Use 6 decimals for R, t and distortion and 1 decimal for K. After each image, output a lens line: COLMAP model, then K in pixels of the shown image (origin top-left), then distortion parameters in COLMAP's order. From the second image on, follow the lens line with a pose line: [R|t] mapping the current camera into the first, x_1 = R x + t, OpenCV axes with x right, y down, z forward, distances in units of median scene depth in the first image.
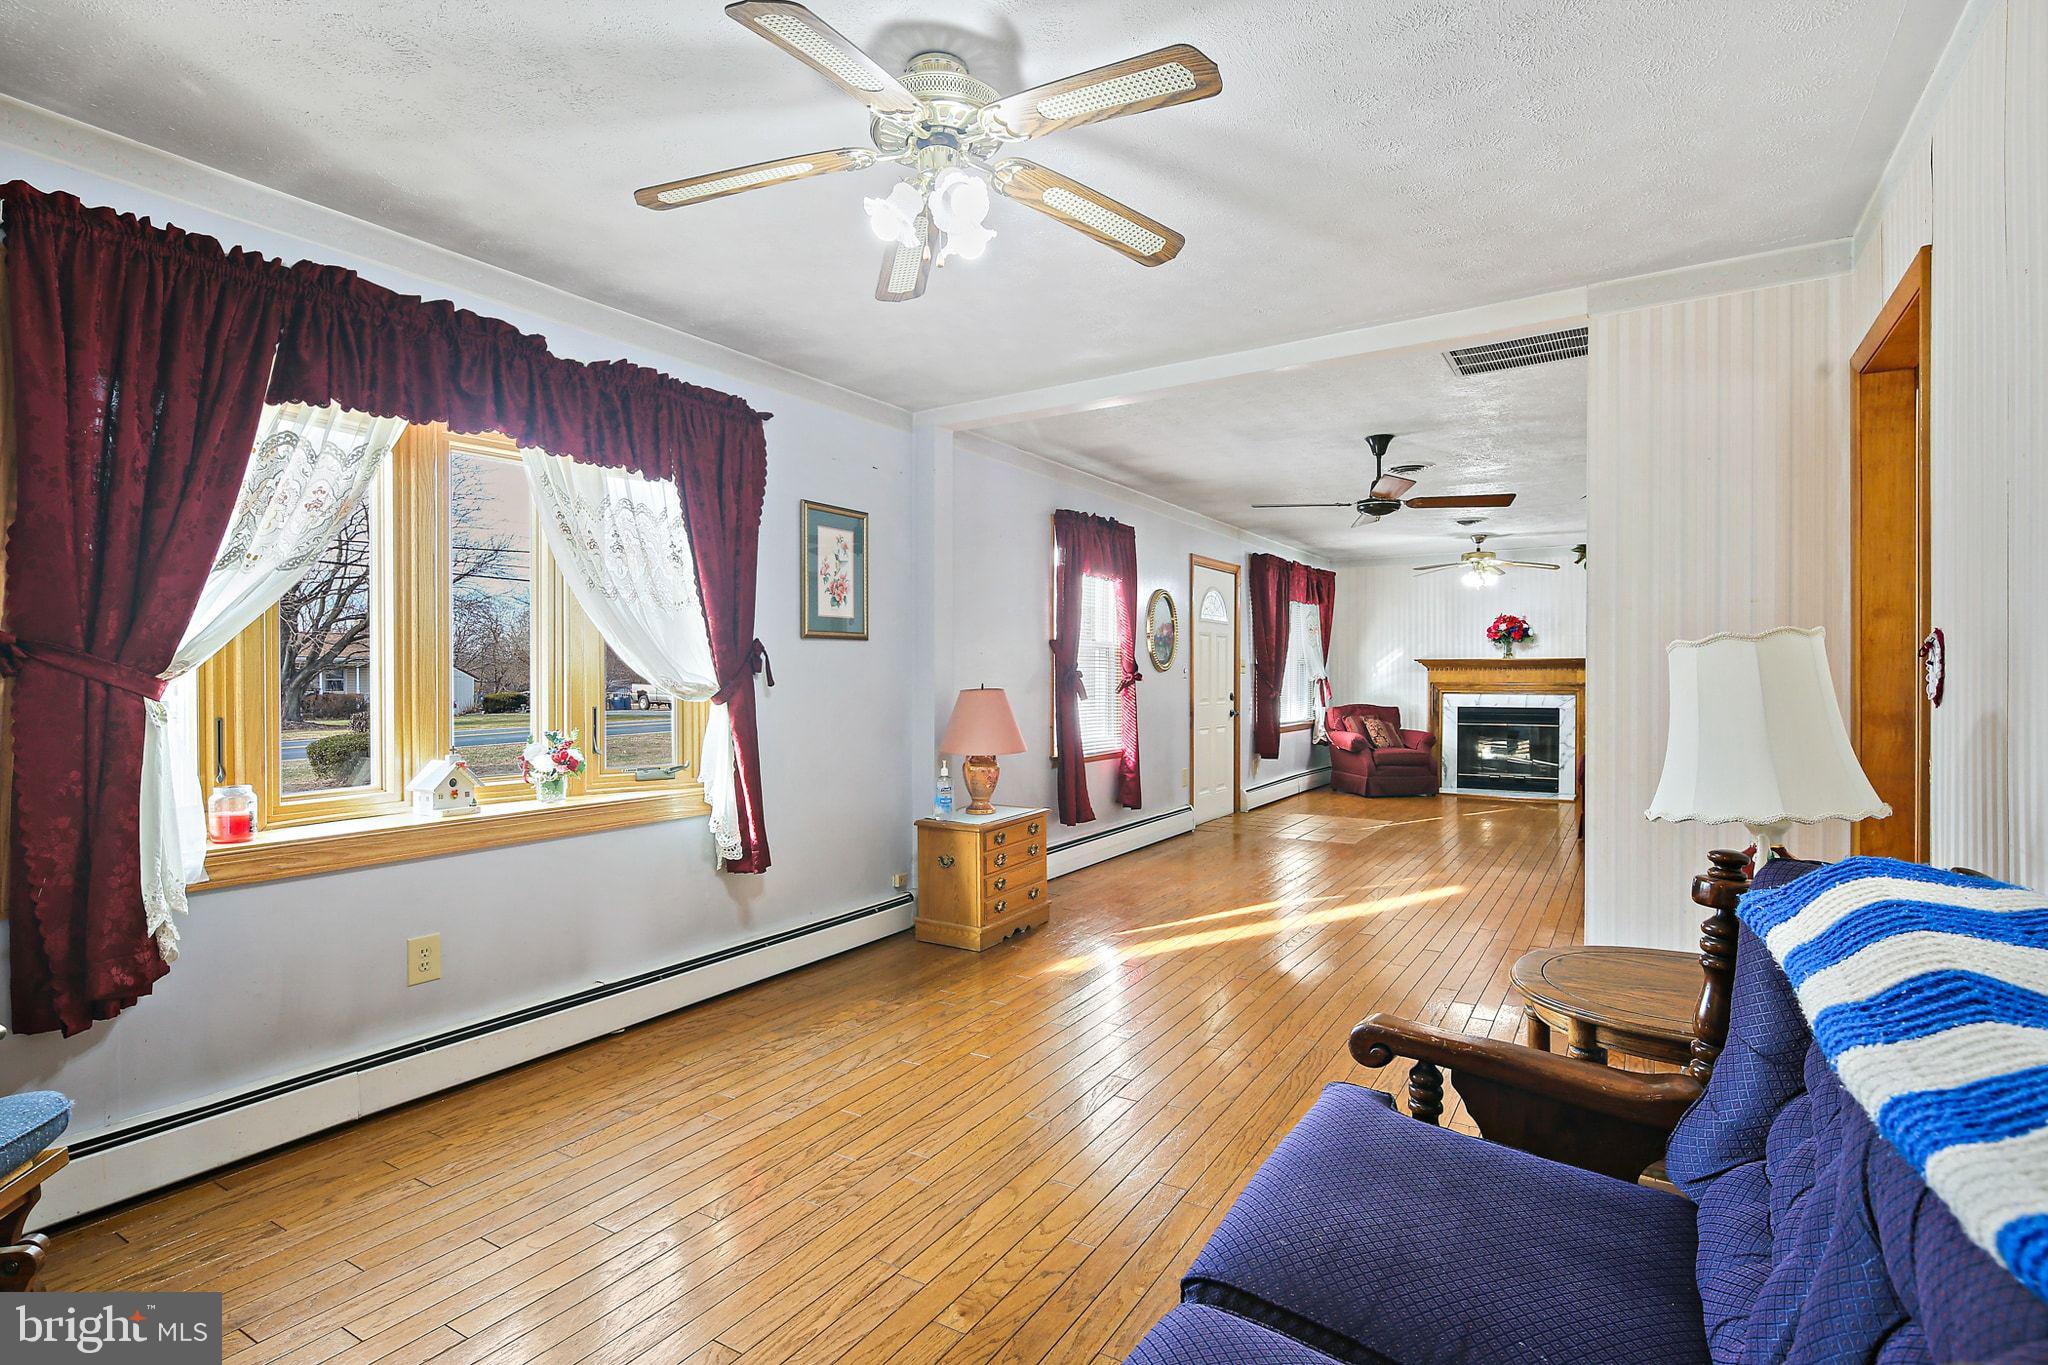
lens RADIAL K [[1002.0, 0, 1030.9], [0, 1002.0, 675.8], [0, 0, 1]] dist [0.002033, -0.000397]
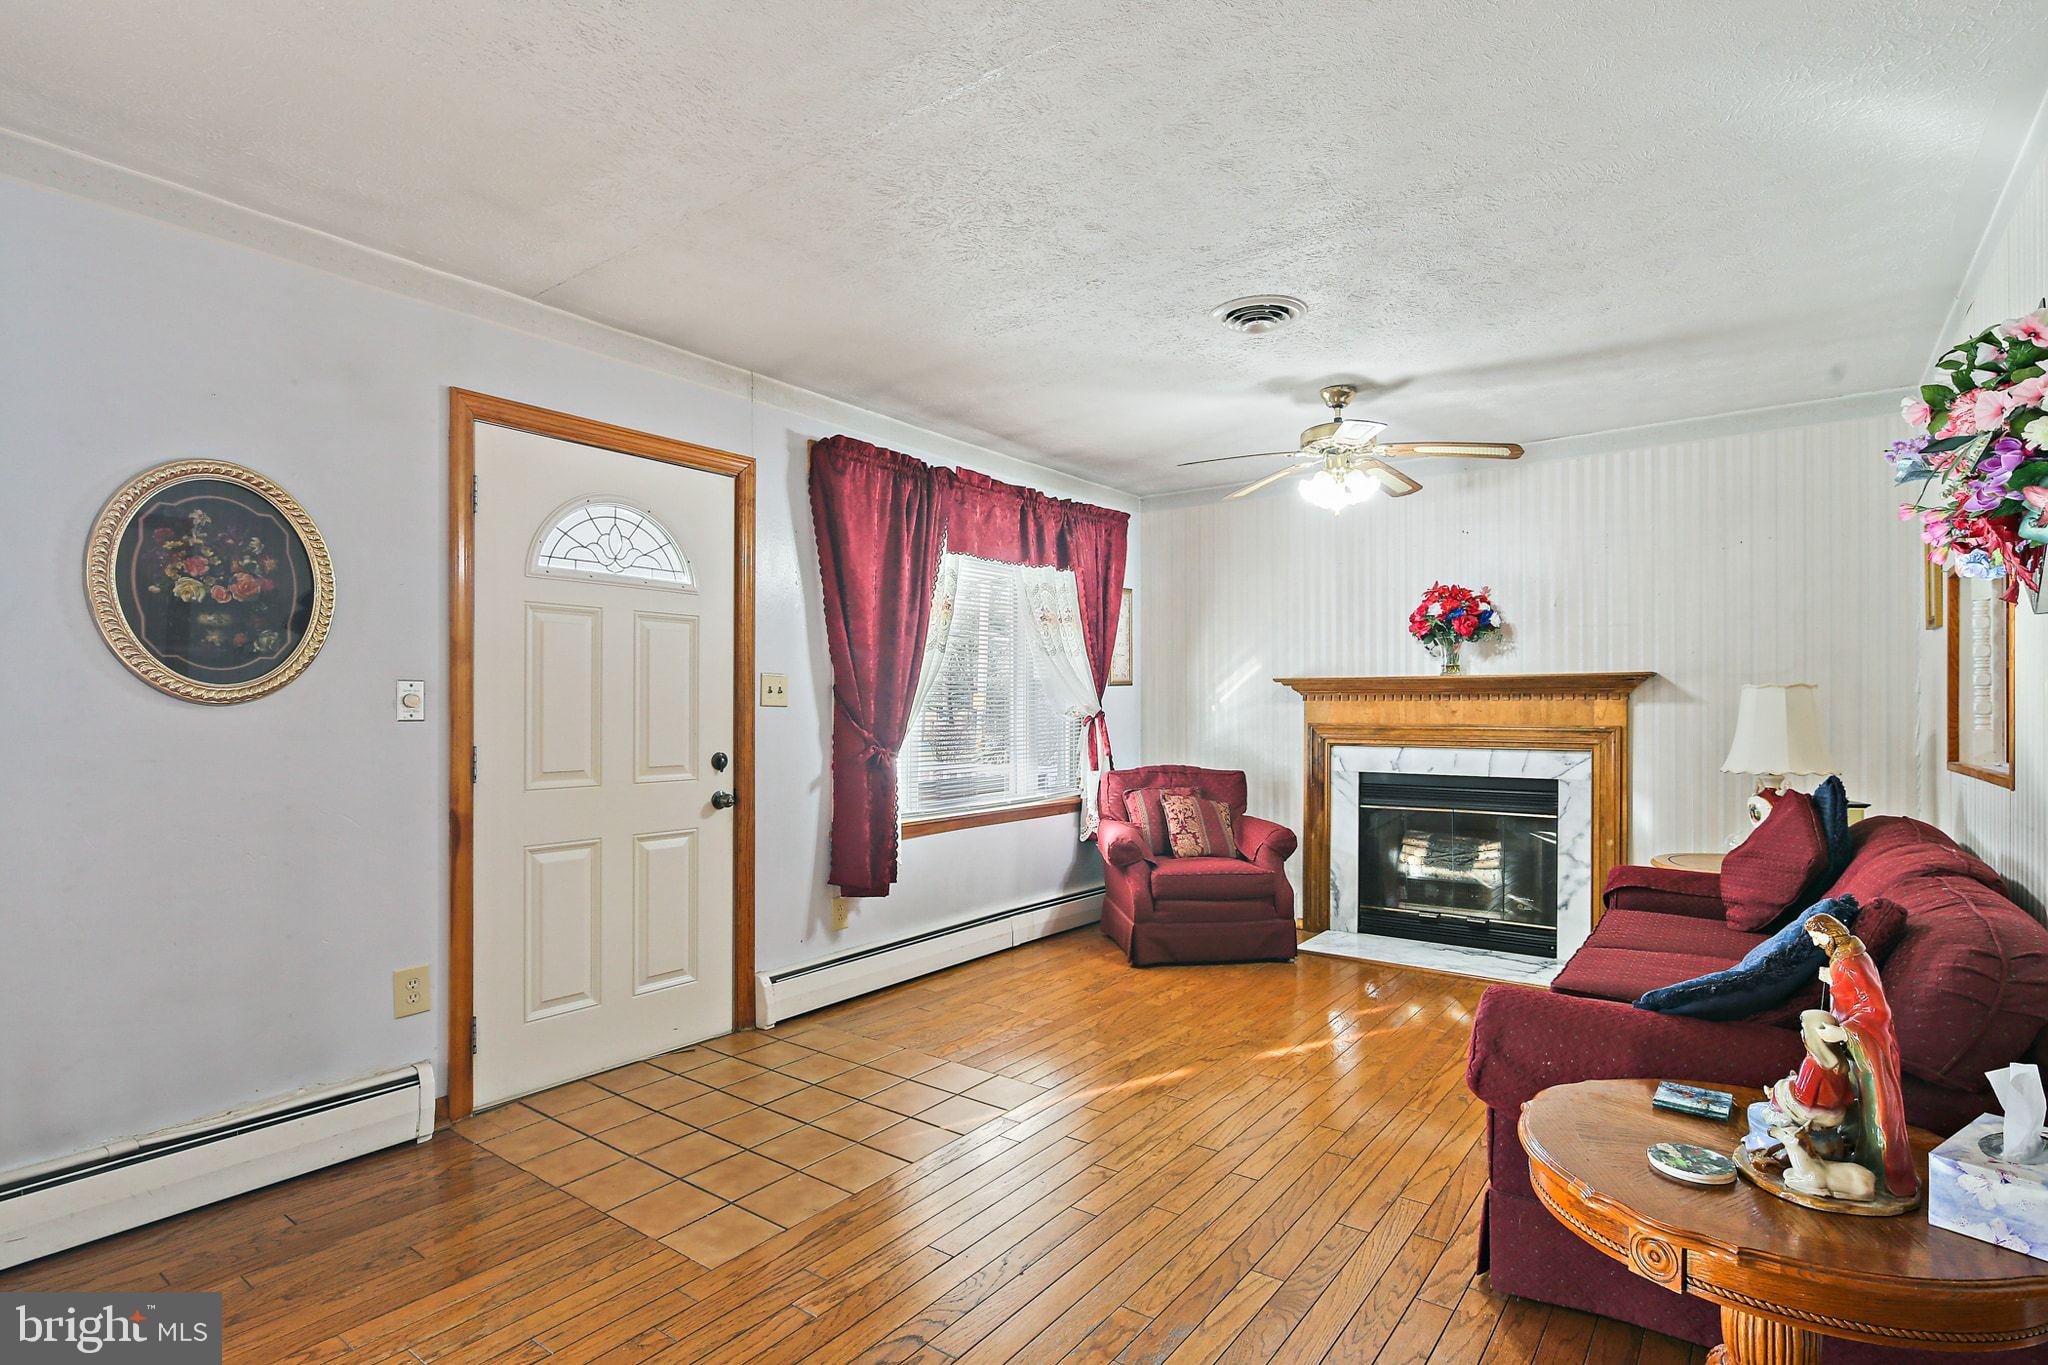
lens RADIAL K [[1002.0, 0, 1016.6], [0, 1002.0, 694.4], [0, 0, 1]] dist [0.002033, -0.000397]
pose [[0.995936, -0.003230, -0.090010, 0.306022], [0.001876, 0.999884, -0.015120, -0.000904], [0.090049, 0.014890, 0.995826, 0.491064]]
